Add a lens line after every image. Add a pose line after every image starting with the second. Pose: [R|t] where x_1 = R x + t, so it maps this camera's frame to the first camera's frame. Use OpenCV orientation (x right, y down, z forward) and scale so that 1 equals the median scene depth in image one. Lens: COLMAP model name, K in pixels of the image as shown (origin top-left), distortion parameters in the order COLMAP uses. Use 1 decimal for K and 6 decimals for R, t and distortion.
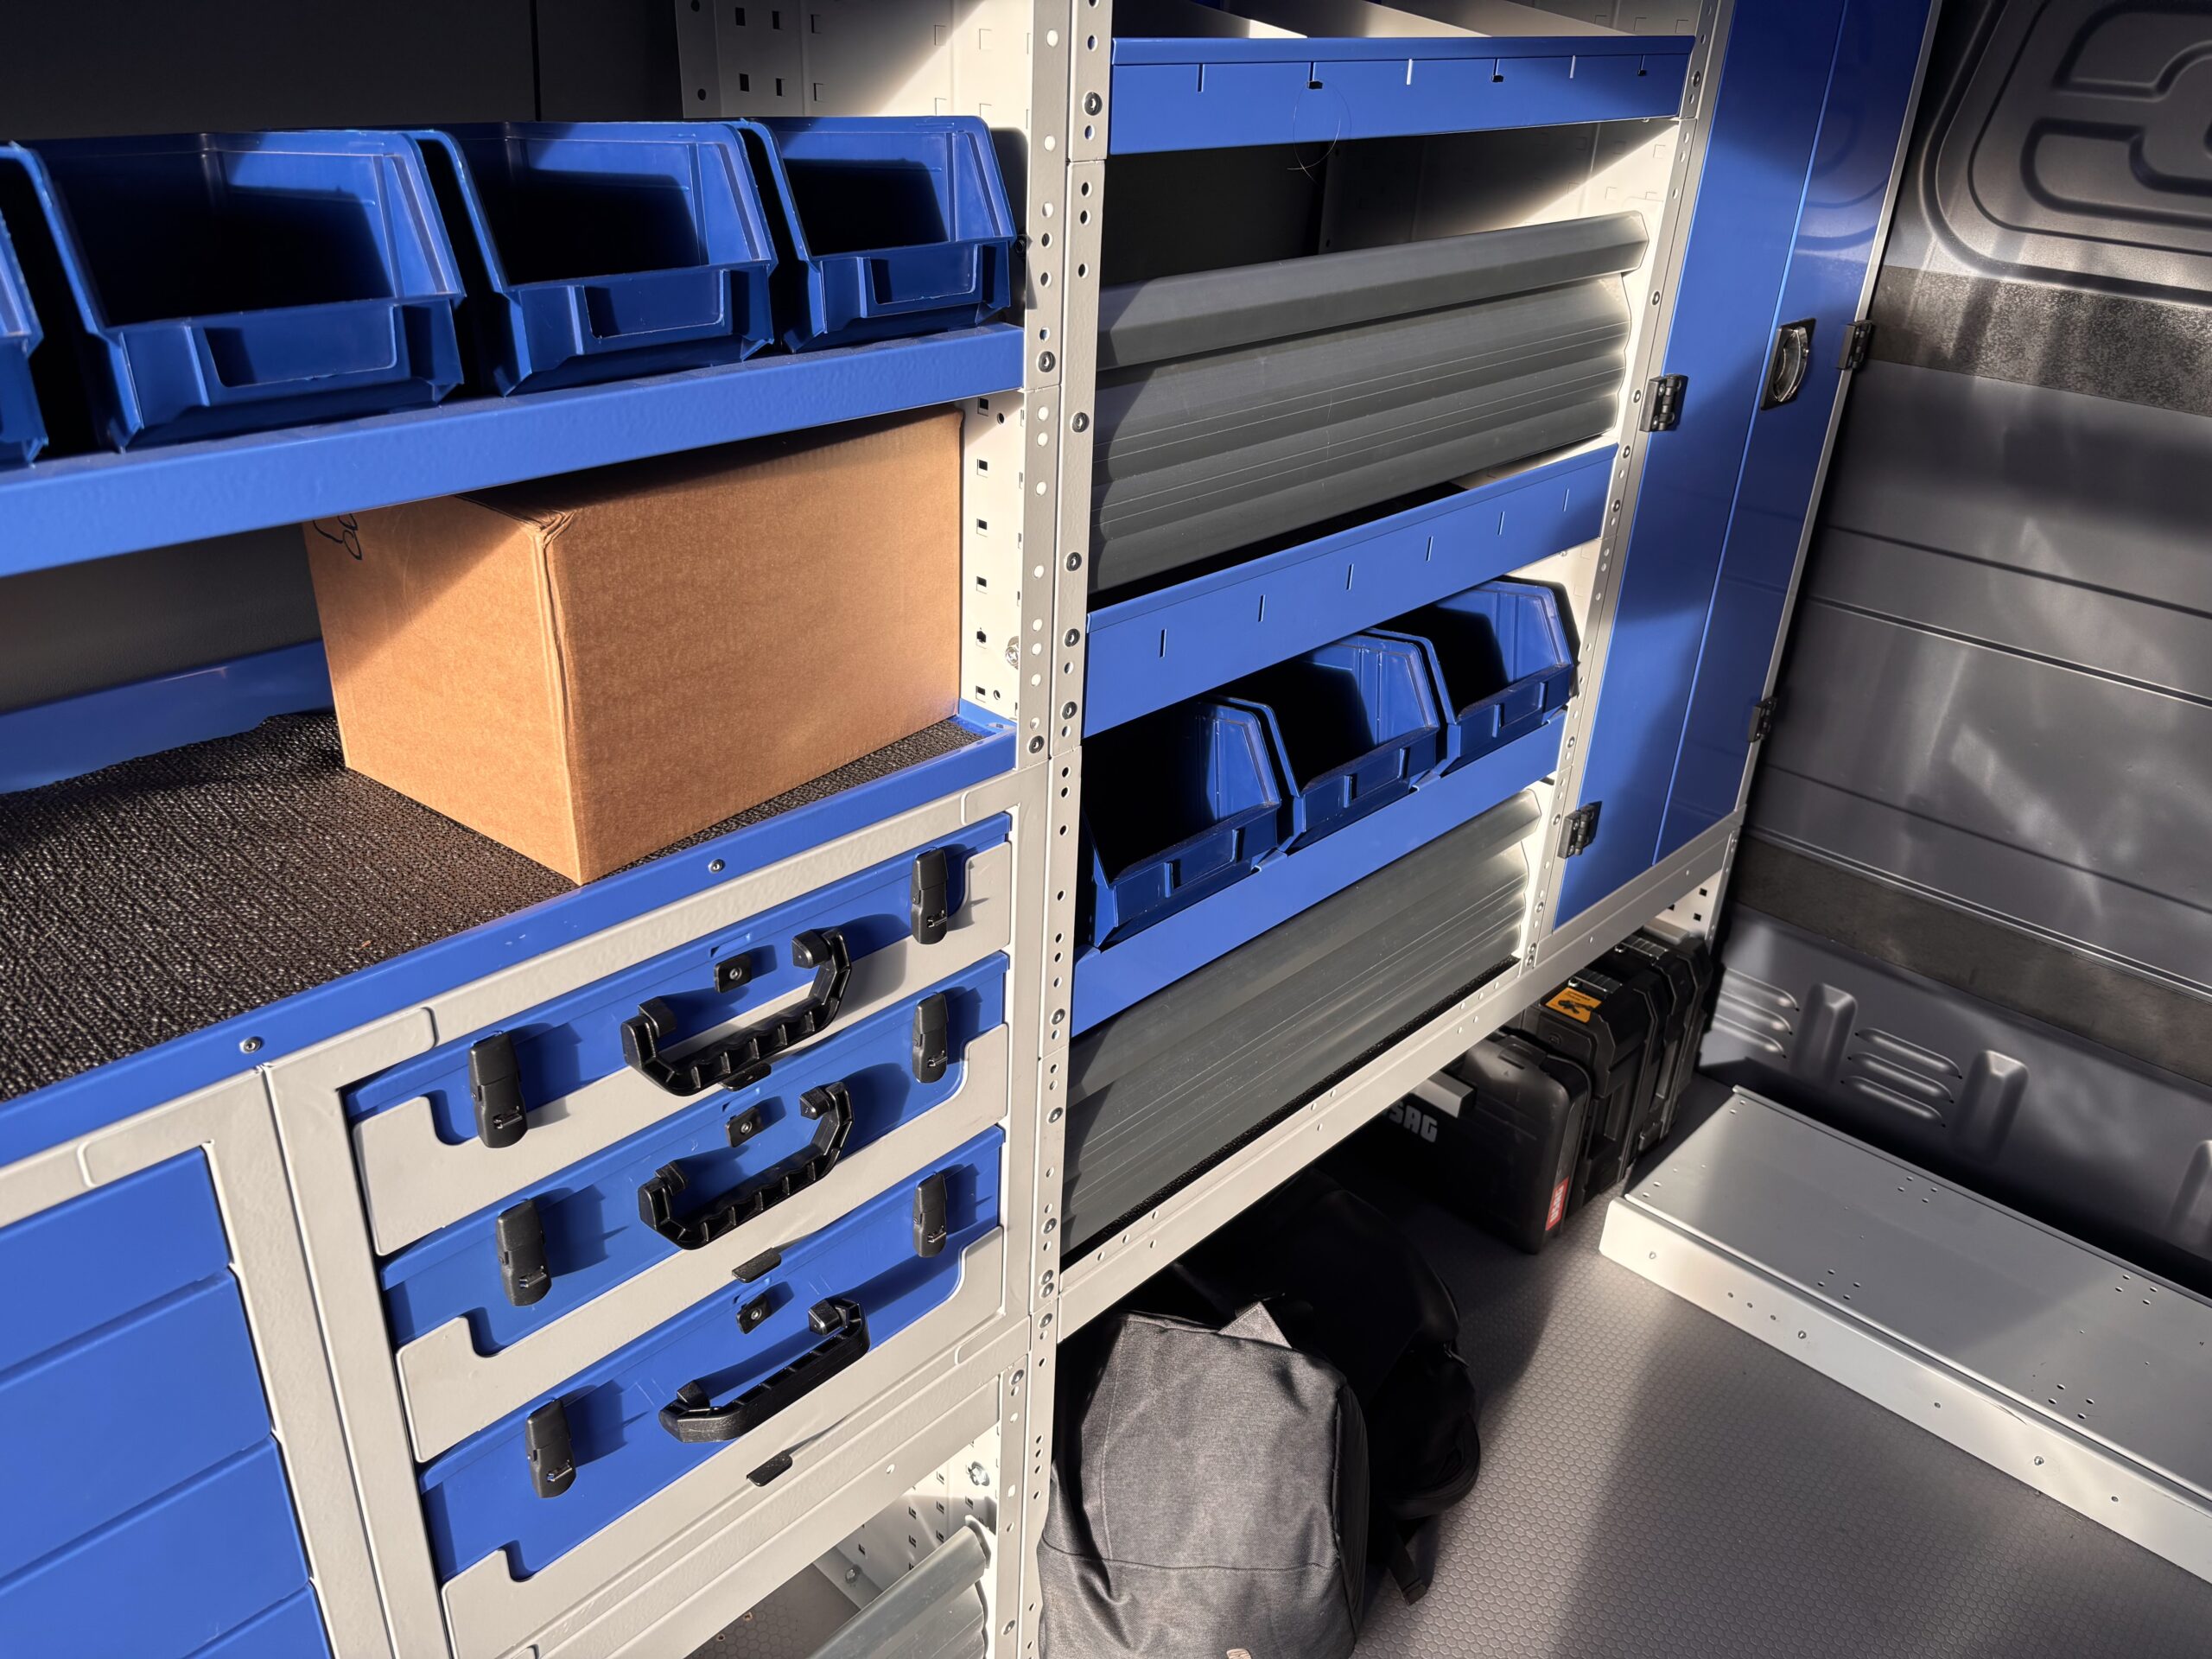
lens RADIAL K [[1684.2, 0, 1106.0], [0, 1684.2, 829.5], [0, 0, 1]] dist [0.086831, -0.103413]
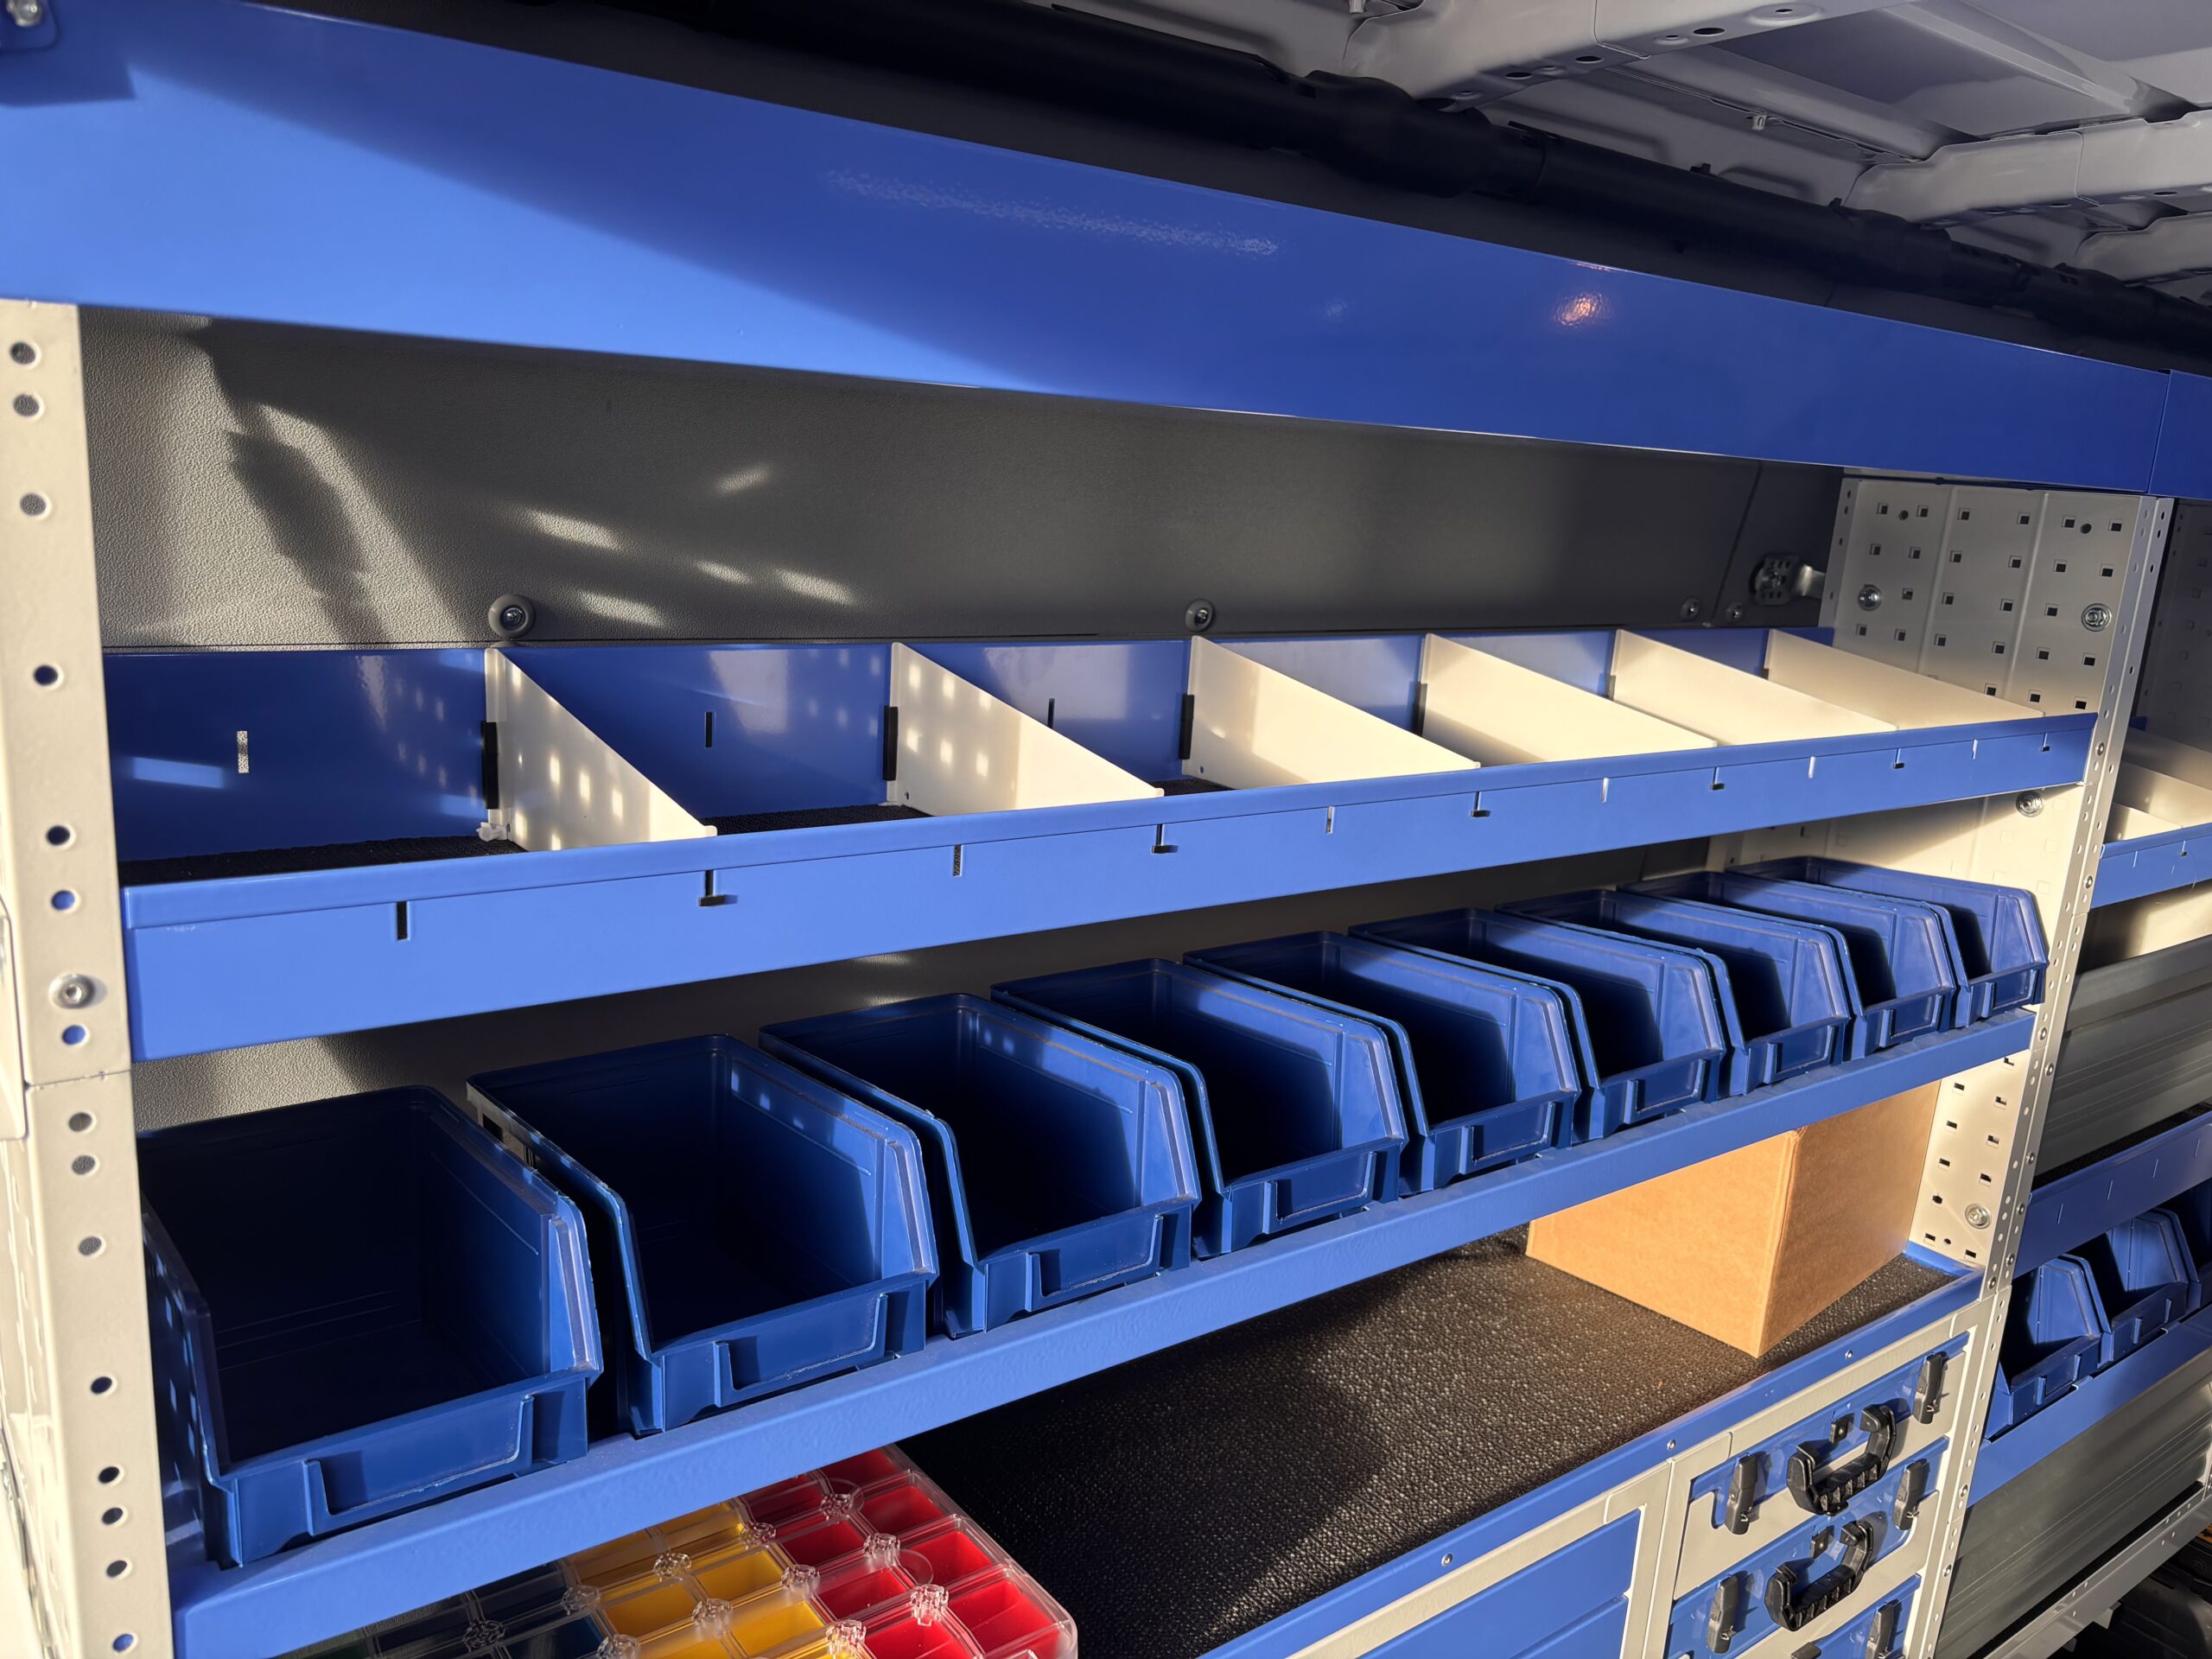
lens RADIAL K [[1684.2, 0, 1106.0], [0, 1684.2, 829.5], [0, 0, 1]] dist [0.086831, -0.103413]
pose [[0.986026, 0.055704, -0.157002, -0.625059], [-0.094073, 0.963977, -0.248795, 0.011464], [0.137487, 0.260088, 0.955747, -0.630275]]
